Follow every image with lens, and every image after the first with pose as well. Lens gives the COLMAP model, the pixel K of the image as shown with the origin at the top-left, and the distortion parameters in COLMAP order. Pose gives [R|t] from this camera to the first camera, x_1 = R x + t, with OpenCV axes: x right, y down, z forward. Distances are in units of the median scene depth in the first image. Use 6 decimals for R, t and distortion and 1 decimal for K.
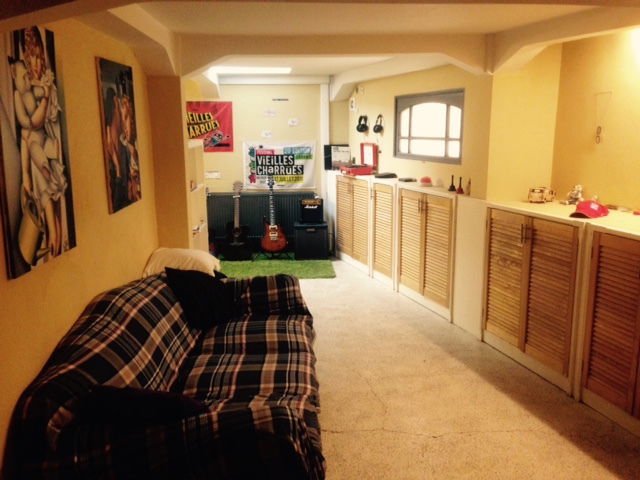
lens RADIAL K [[601.9, 0, 320.0], [0, 601.9, 240.0], [0, 0, 1]] dist [0.000083, 0.000187]
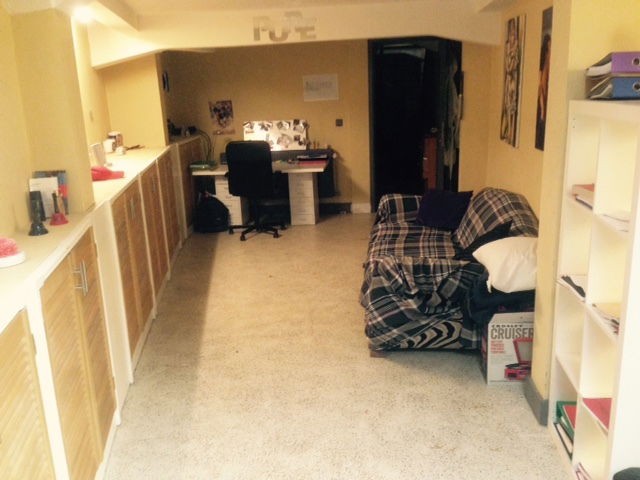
lens RADIAL K [[601.9, 0, 320.0], [0, 601.9, 240.0], [0, 0, 1]] dist [0.000083, 0.000187]
pose [[-0.986368, 0.003519, 0.164517, -0.140322], [0.075289, 0.898641, 0.432176, -0.471809], [-0.146321, 0.438671, -0.886656, 2.440376]]
